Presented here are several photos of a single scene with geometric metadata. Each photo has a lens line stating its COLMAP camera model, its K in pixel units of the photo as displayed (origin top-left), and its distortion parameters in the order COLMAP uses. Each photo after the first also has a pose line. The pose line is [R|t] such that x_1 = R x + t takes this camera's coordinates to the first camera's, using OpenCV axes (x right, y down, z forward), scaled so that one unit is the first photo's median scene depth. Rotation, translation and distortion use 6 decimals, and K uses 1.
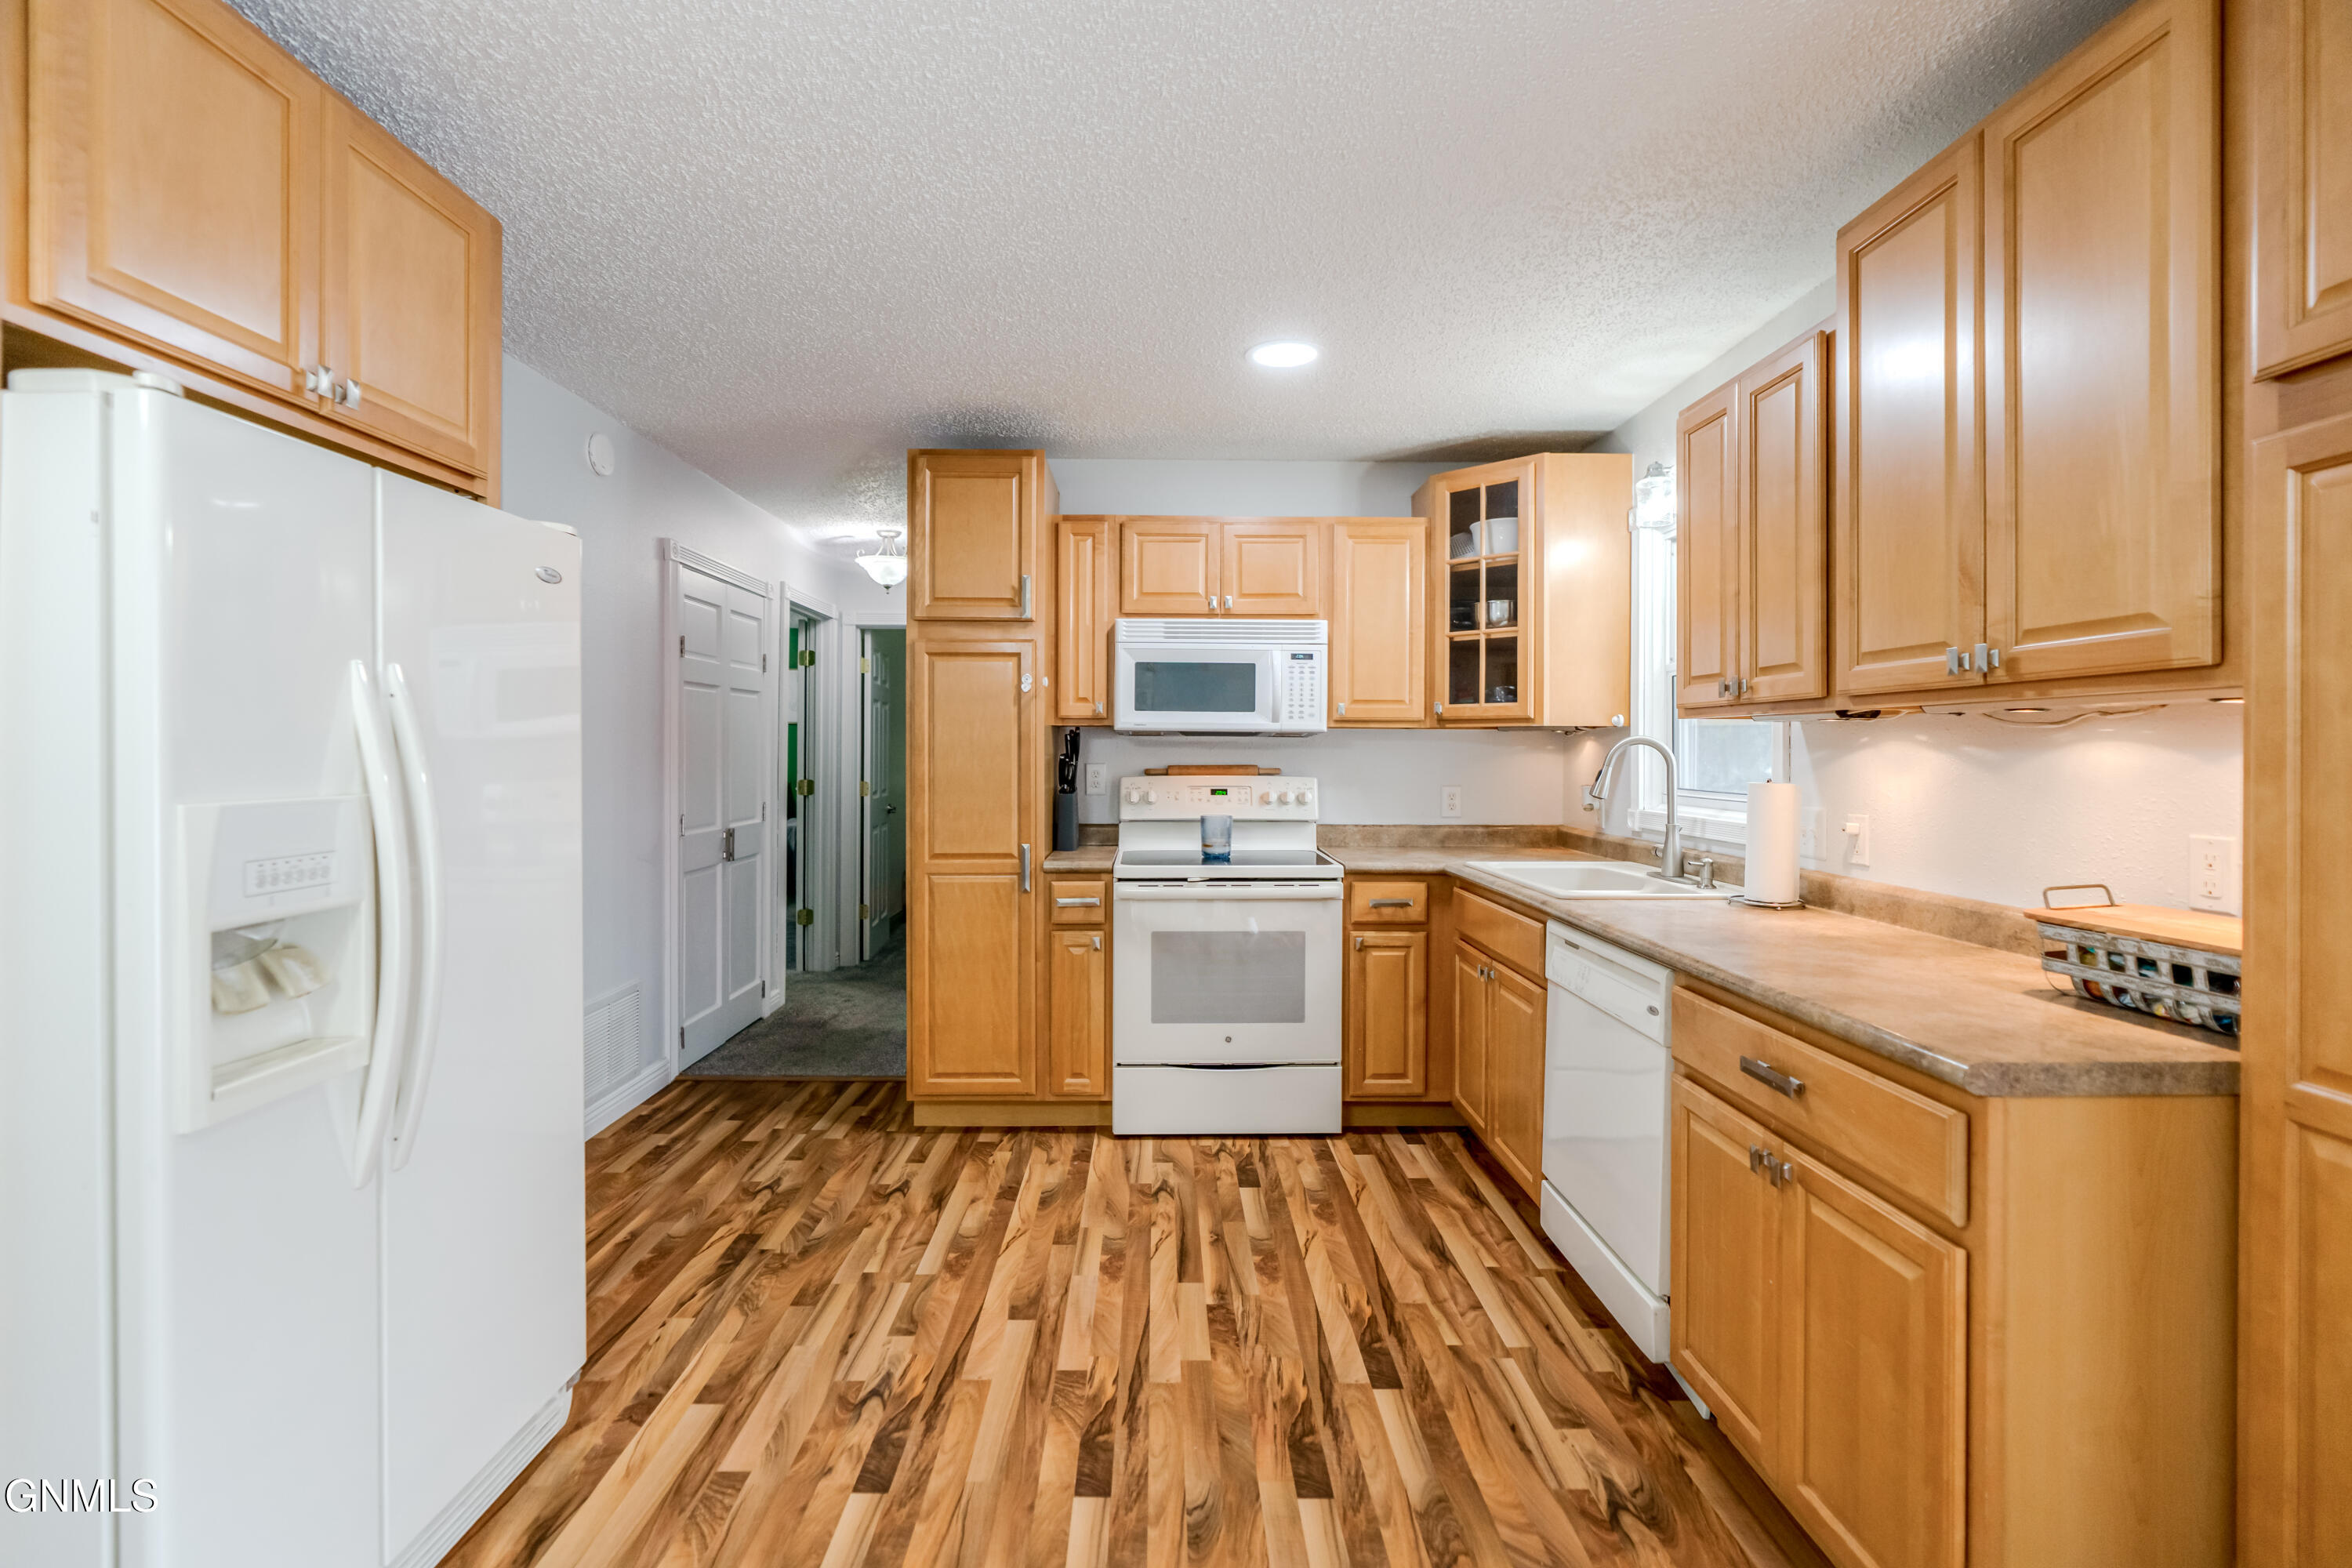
lens RADIAL K [[1099.2, 0, 1180.5], [0, 1099.2, 755.5], [0, 0, 1]] dist [-0.000729, 0.000314]
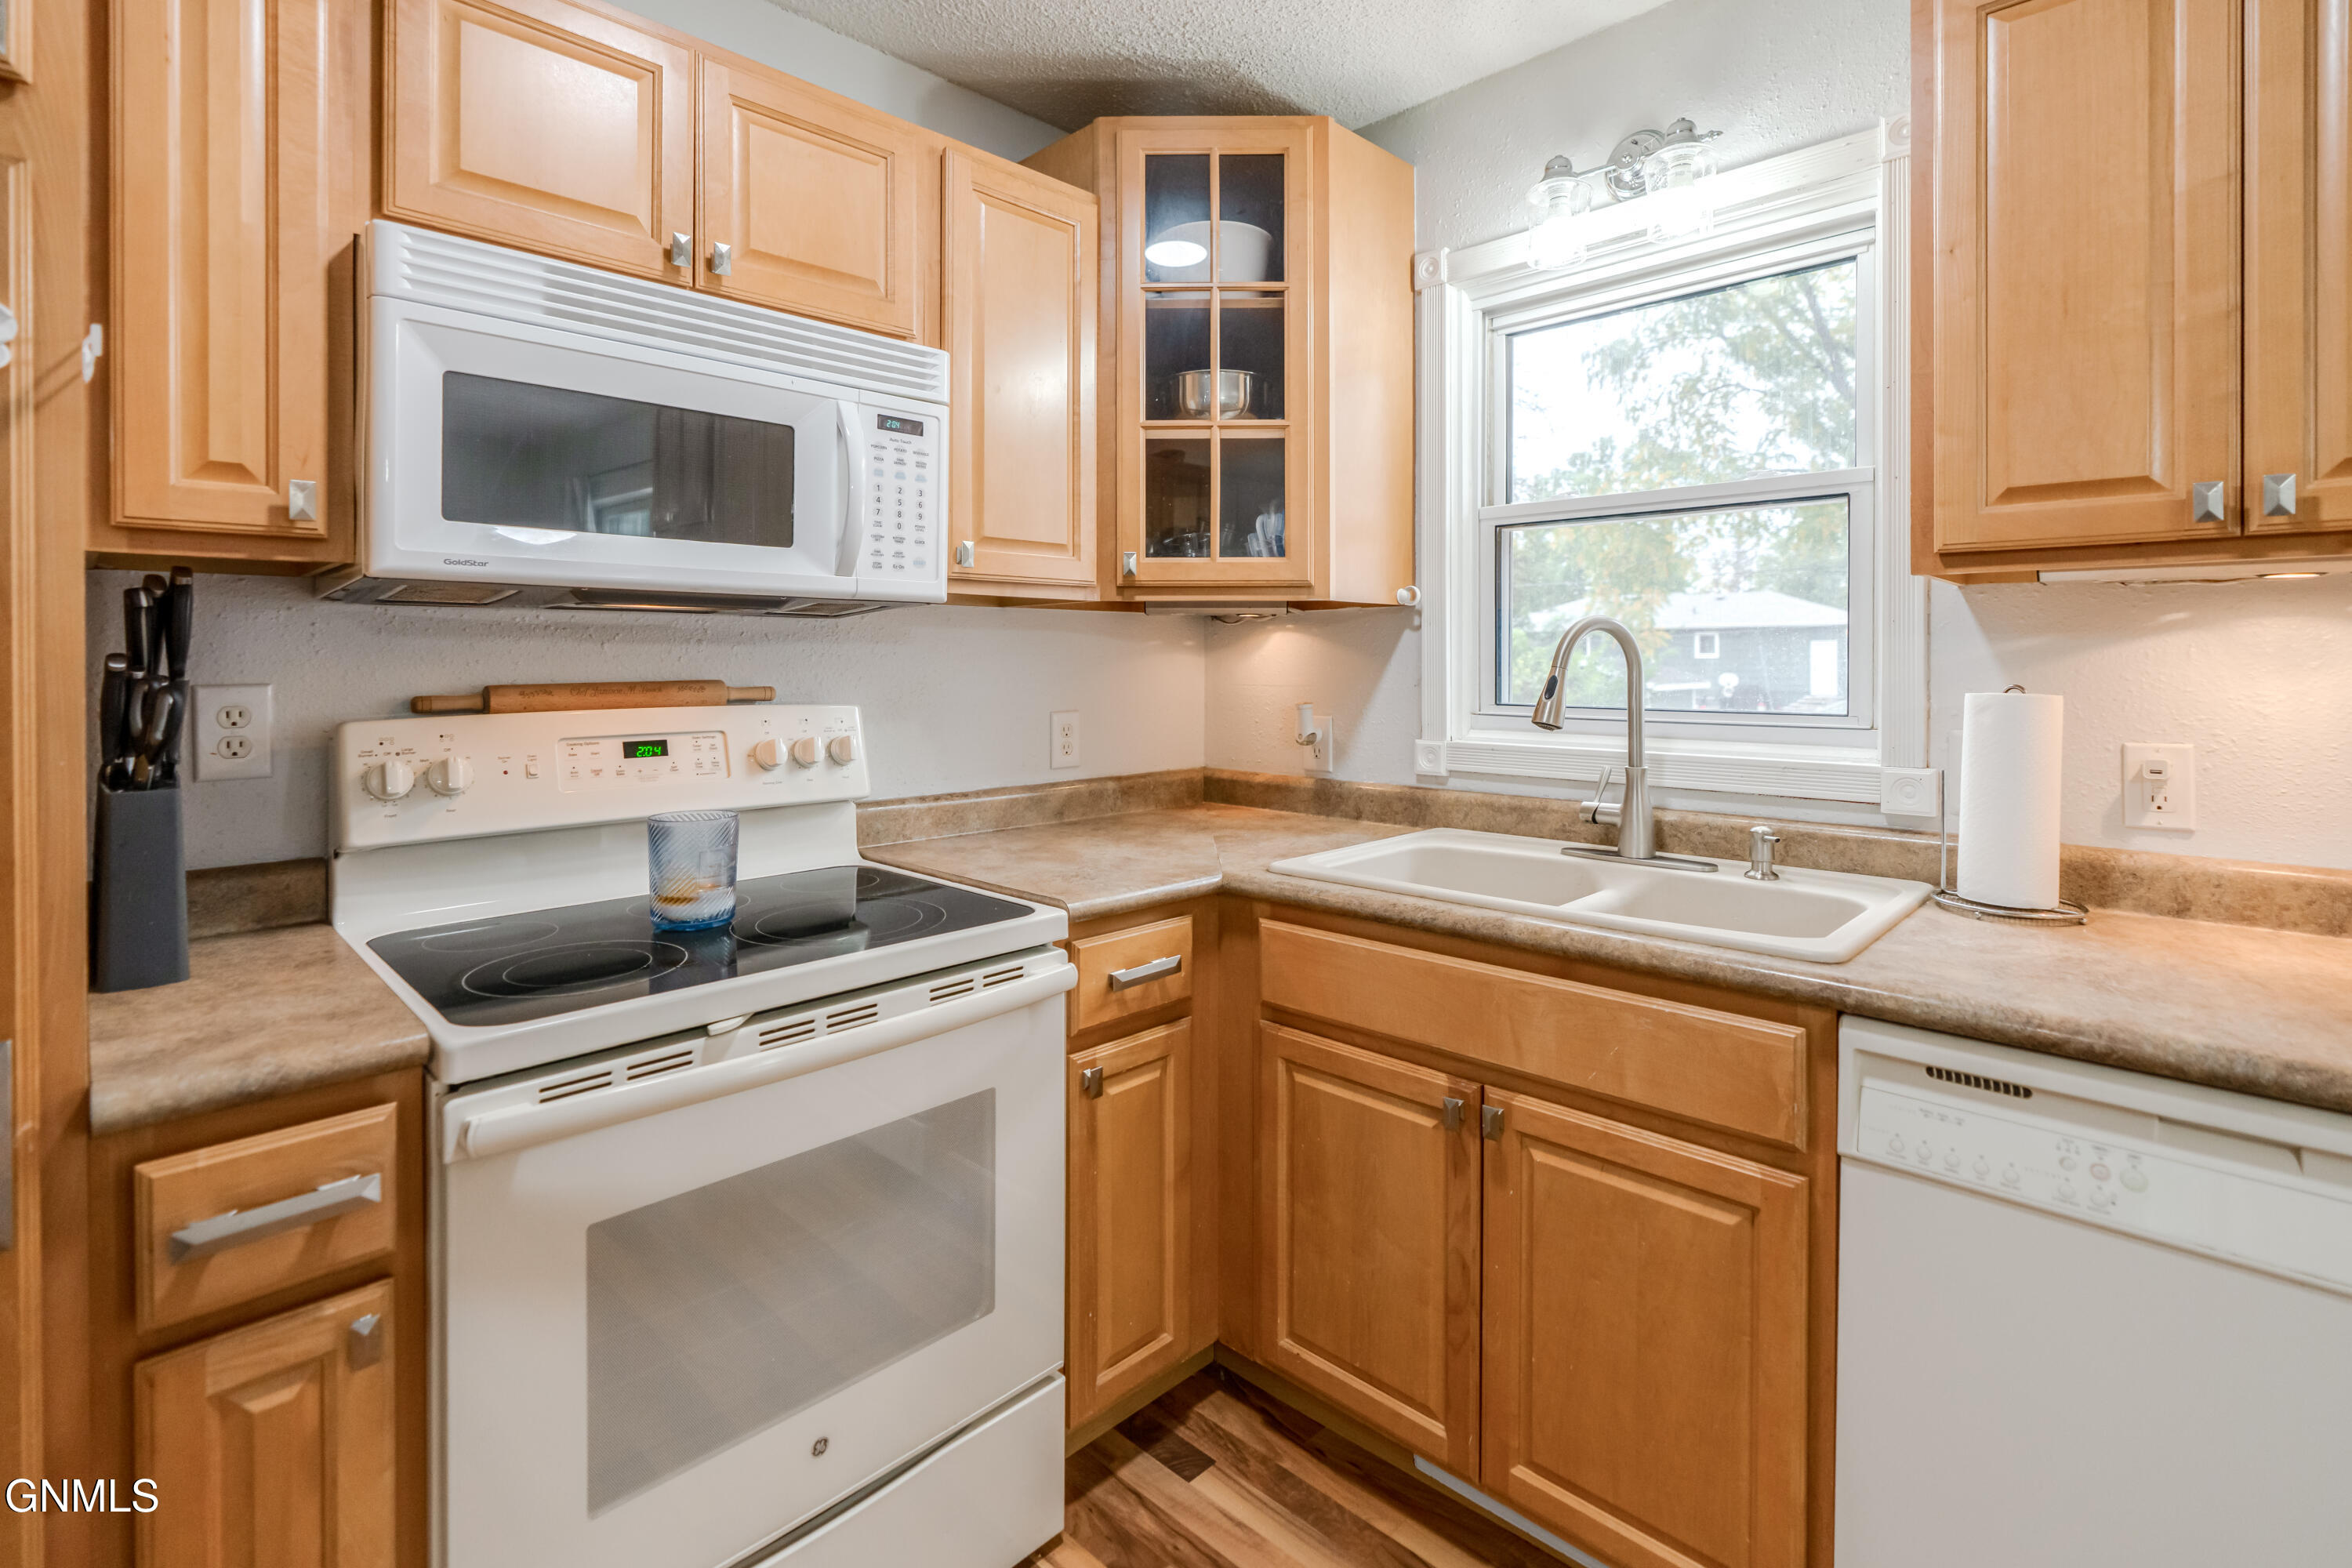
lens RADIAL K [[1102.2, 0, 1173.3], [0, 1102.2, 662.6], [0, 0, 1]] dist [-0.004745, -0.000240]
pose [[0.717055, -0.006481, 0.696986, -0.113605], [0.008375, 0.999965, 0.000683, 0.003470], [-0.696966, 0.005347, 0.717084, 0.617644]]
